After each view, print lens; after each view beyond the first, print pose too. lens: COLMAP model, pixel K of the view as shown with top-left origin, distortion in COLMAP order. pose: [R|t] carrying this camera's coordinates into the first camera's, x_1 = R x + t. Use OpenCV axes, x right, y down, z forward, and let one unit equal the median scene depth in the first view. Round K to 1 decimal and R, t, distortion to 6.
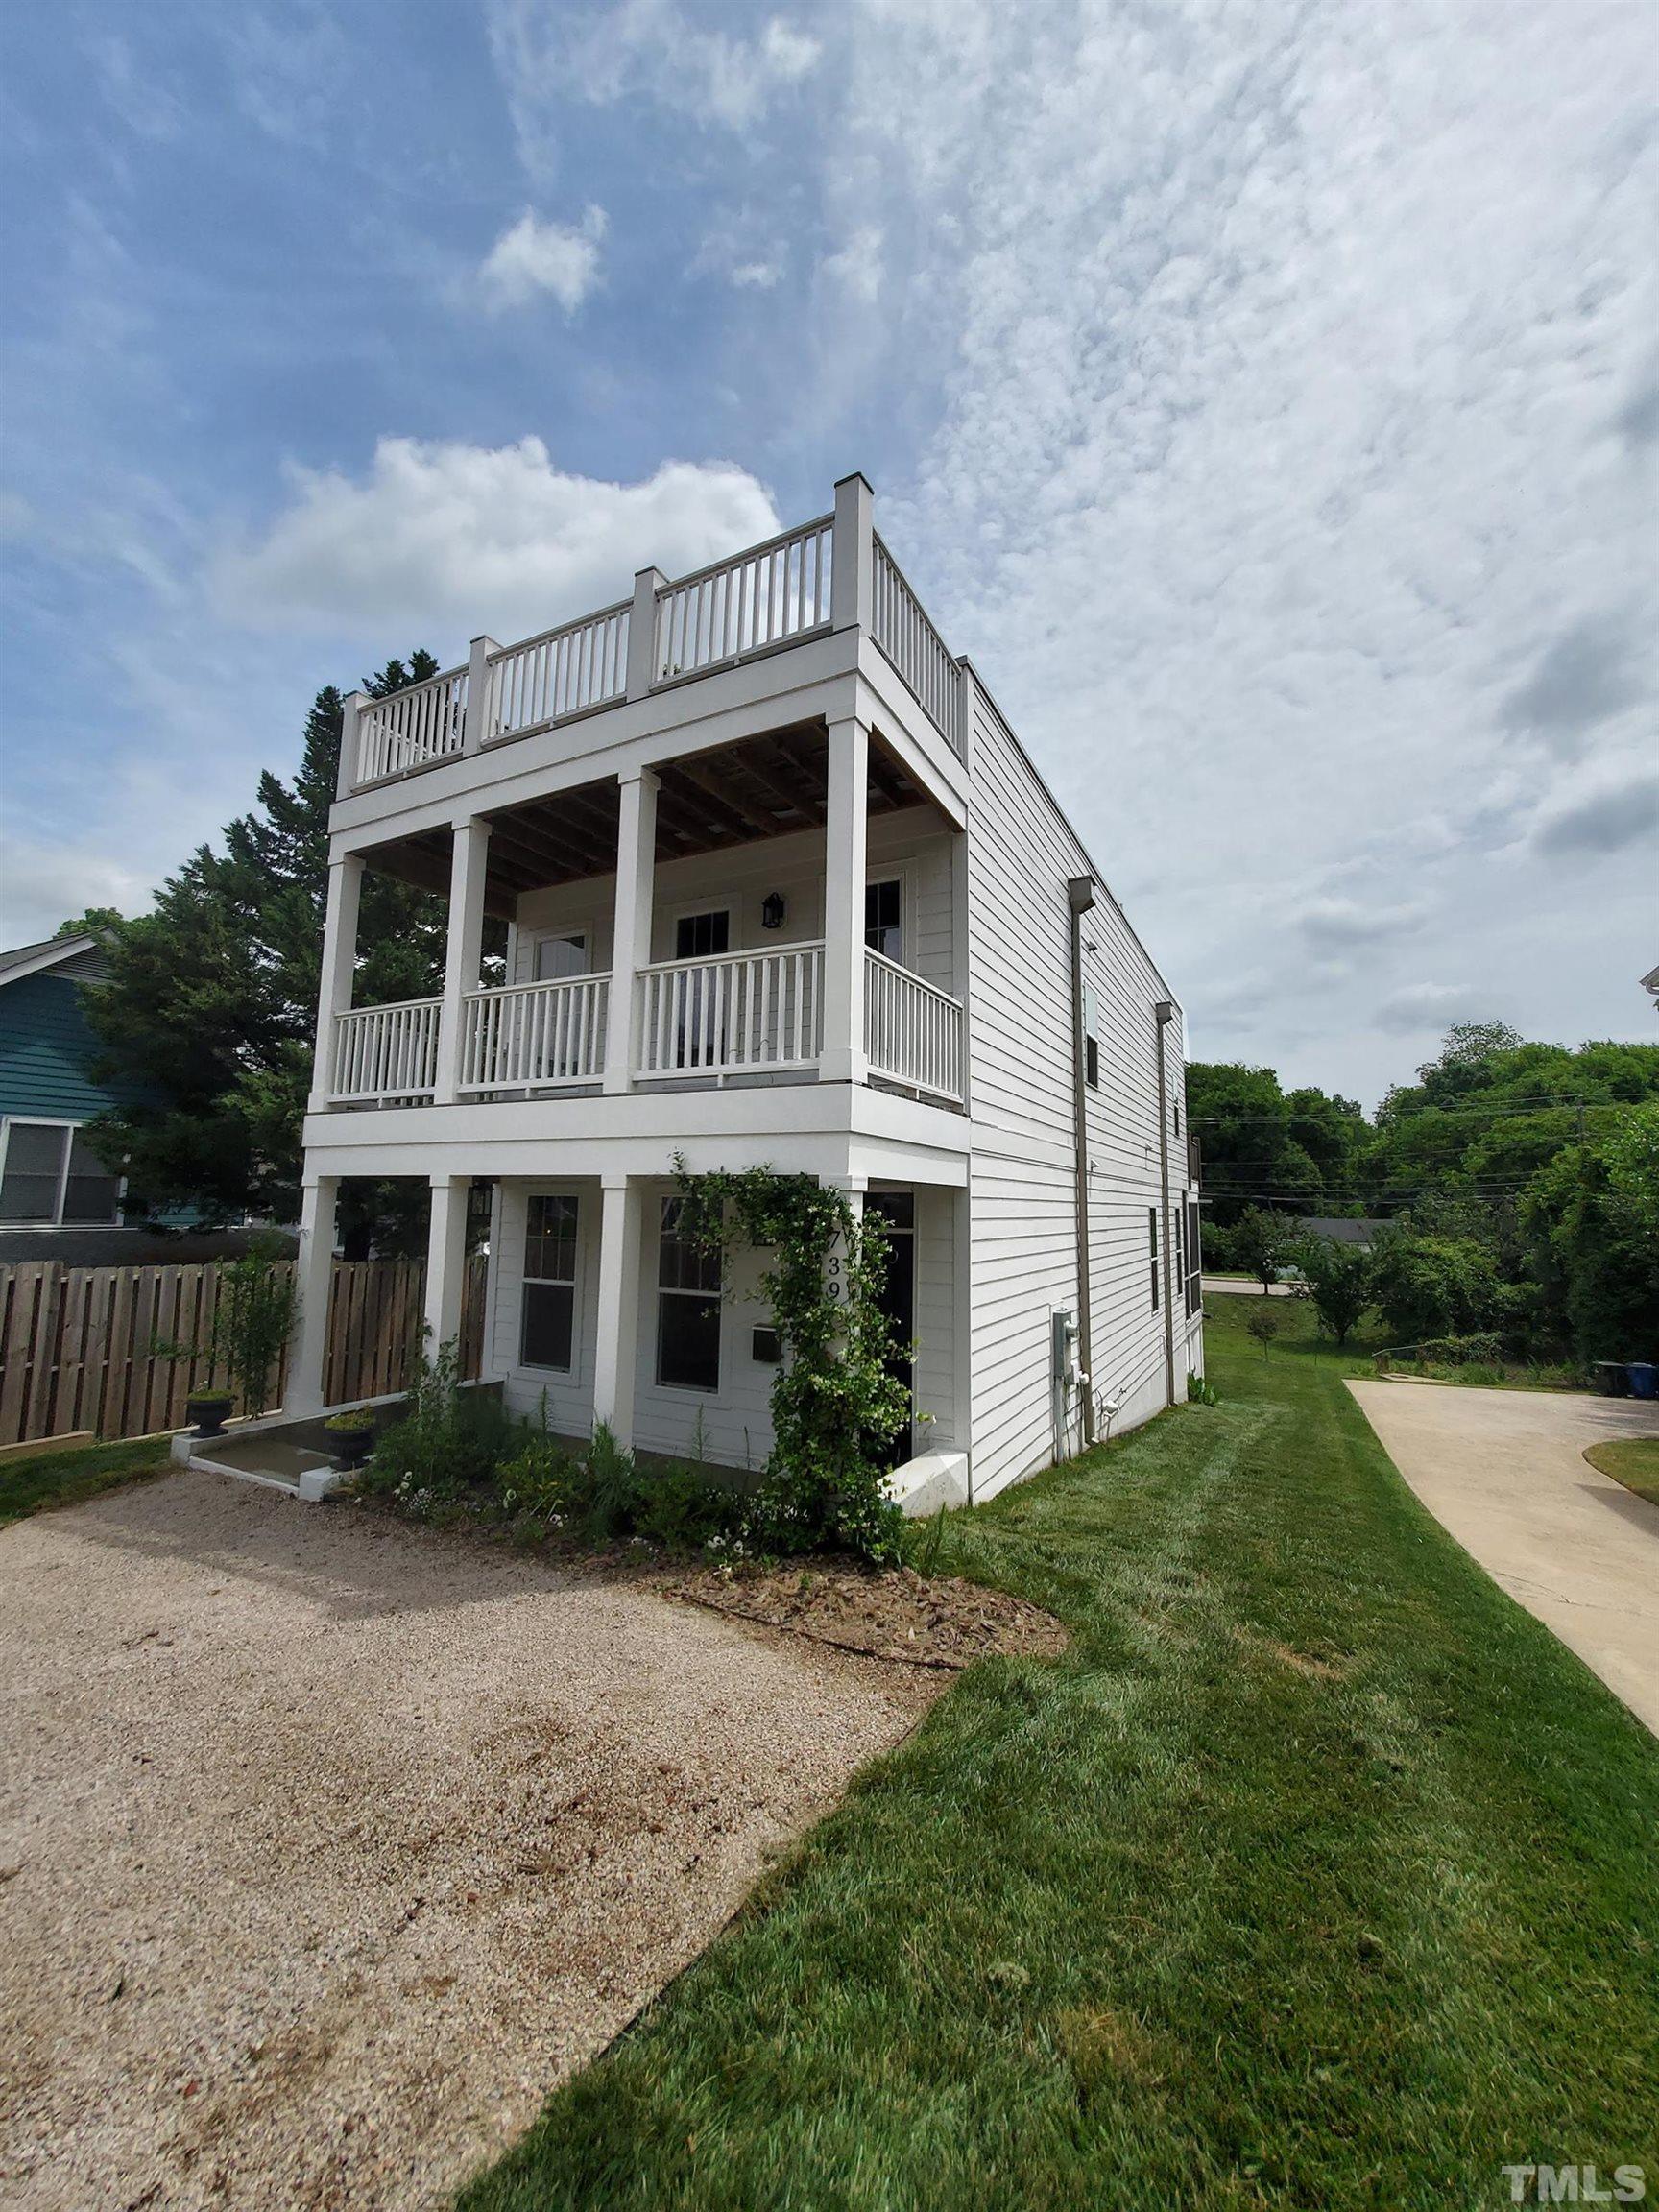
lens RADIAL K [[897.2, 0, 807.3], [0, 897.2, 1112.7], [0, 0, 1]] dist [0.009364, -0.001397]
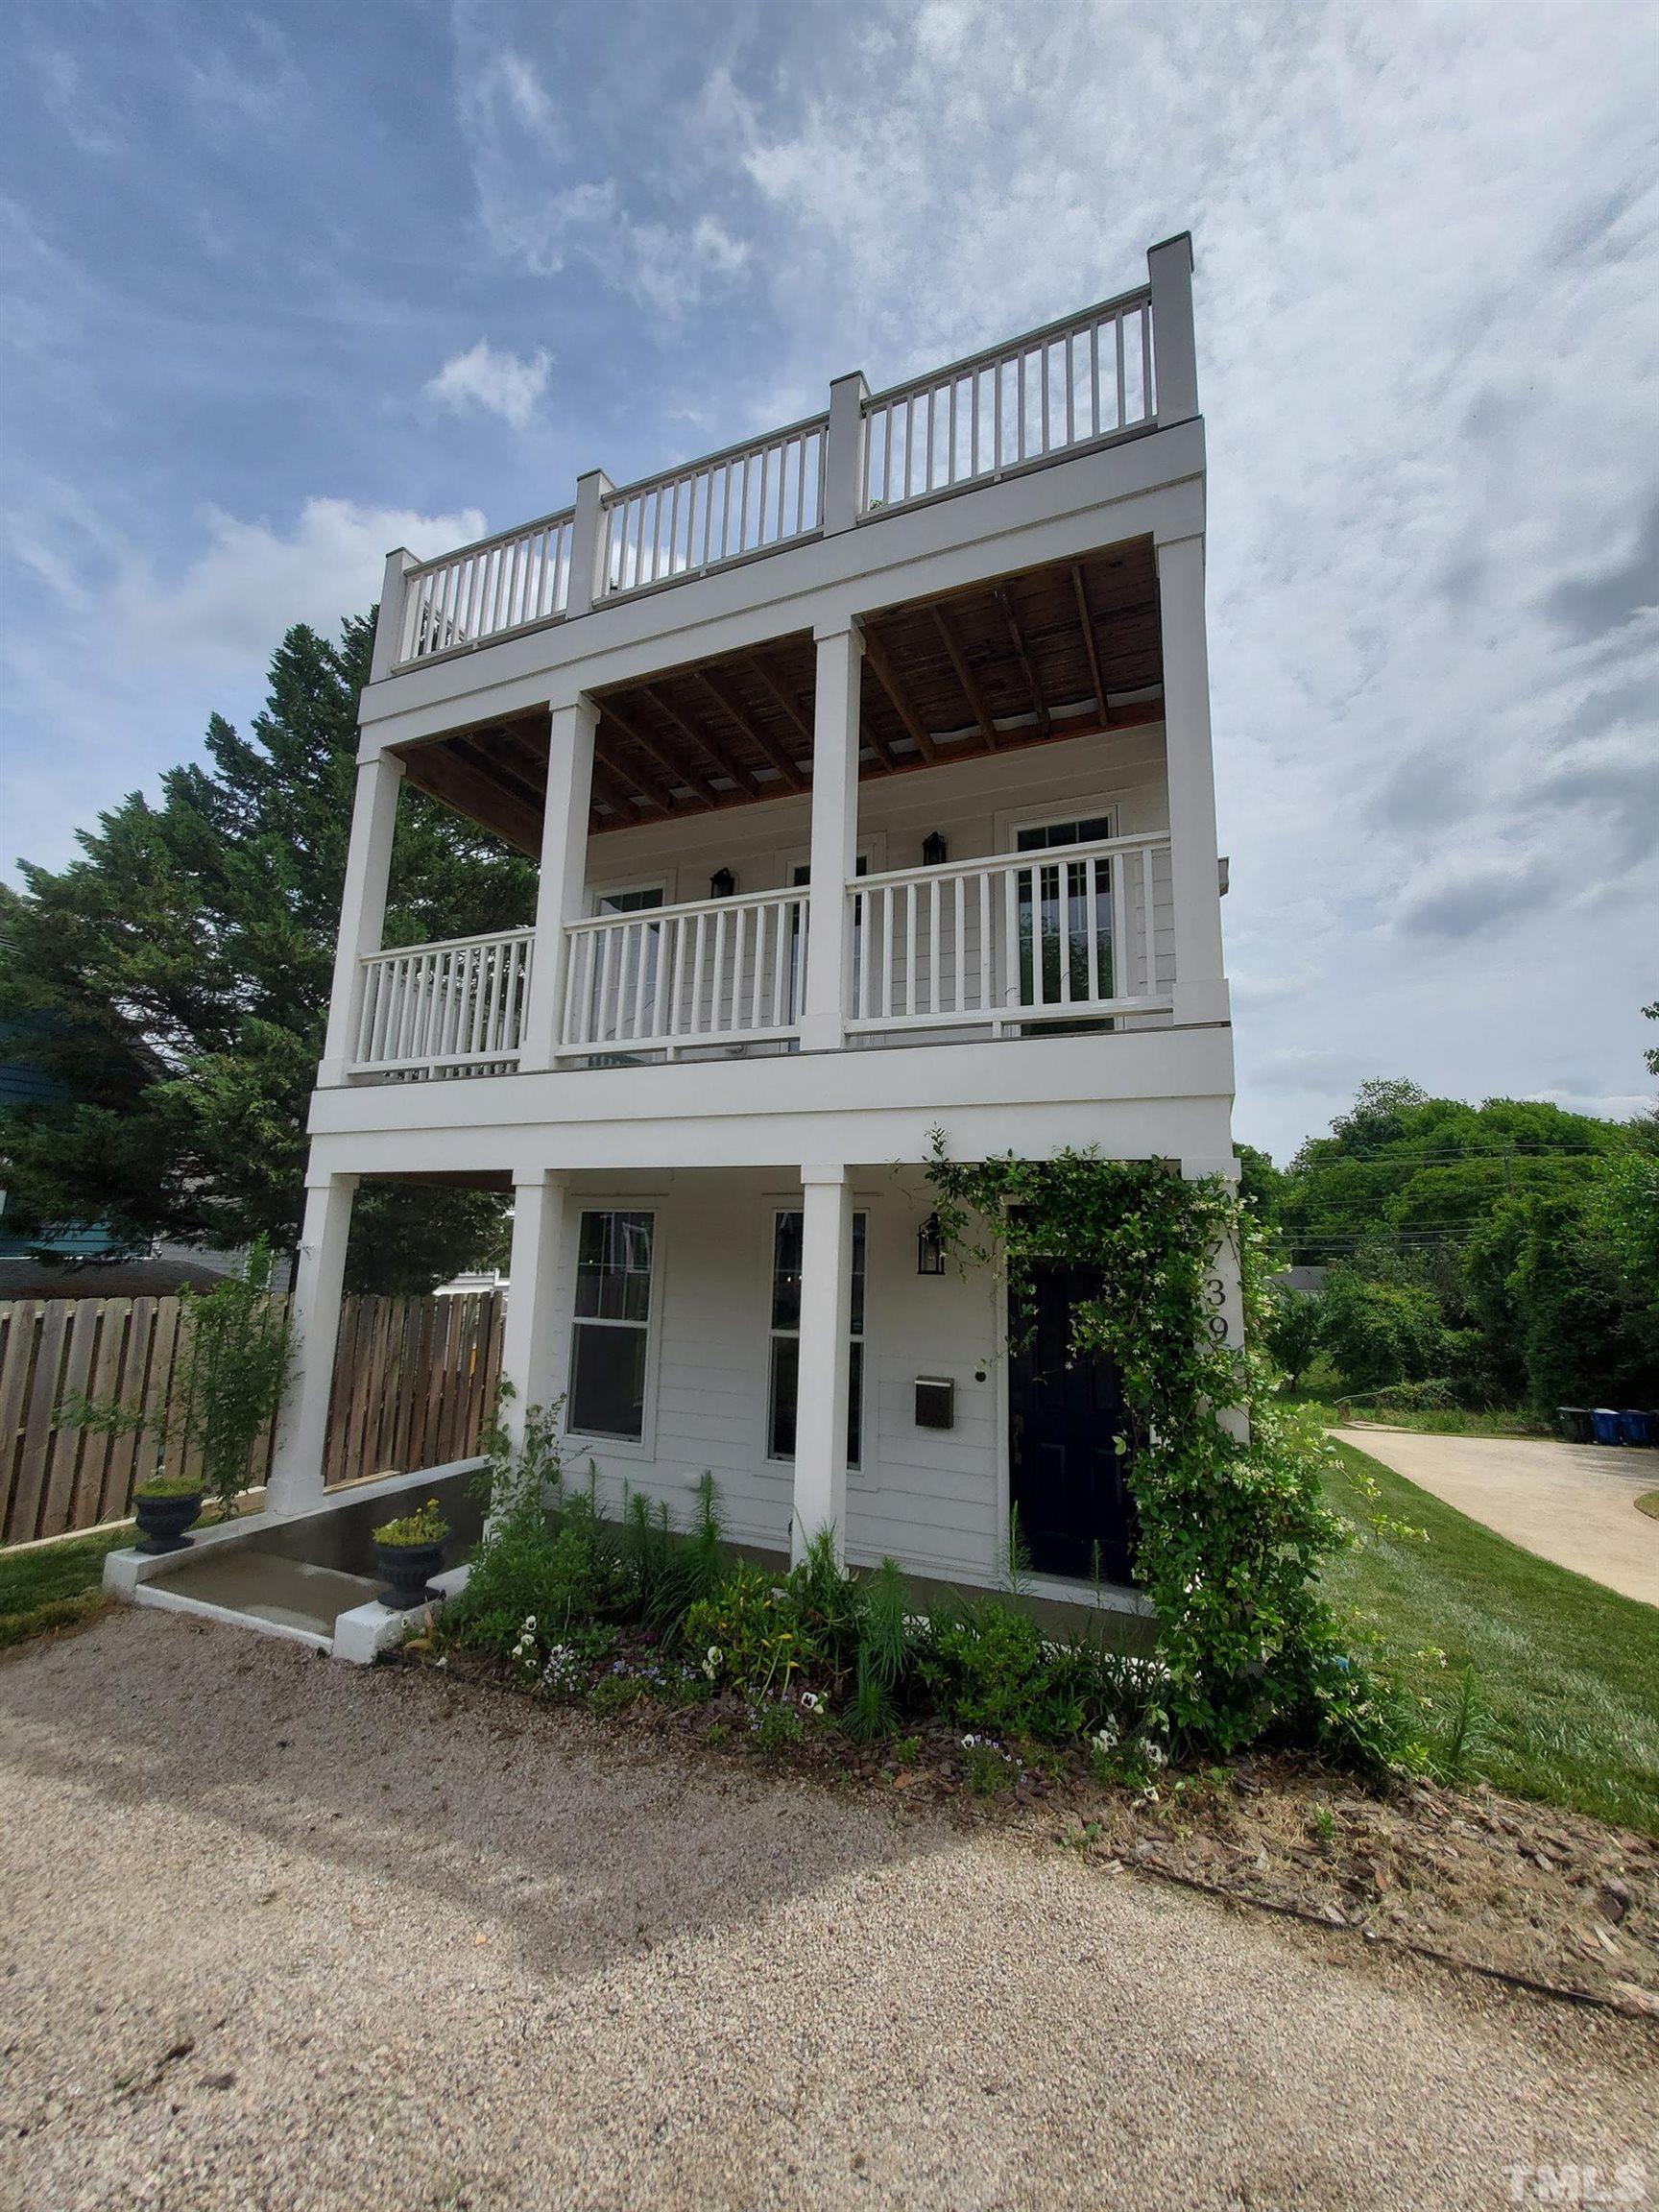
lens RADIAL K [[897.2, 0, 814.4], [0, 897.2, 1104.2], [0, 0, 1]] dist [0.009364, -0.001397]
pose [[0.994553, 0.025780, 0.100998, -0.227761], [-0.019780, 0.998004, -0.059966, 0.050531], [-0.102342, 0.057642, 0.993078, 0.231897]]
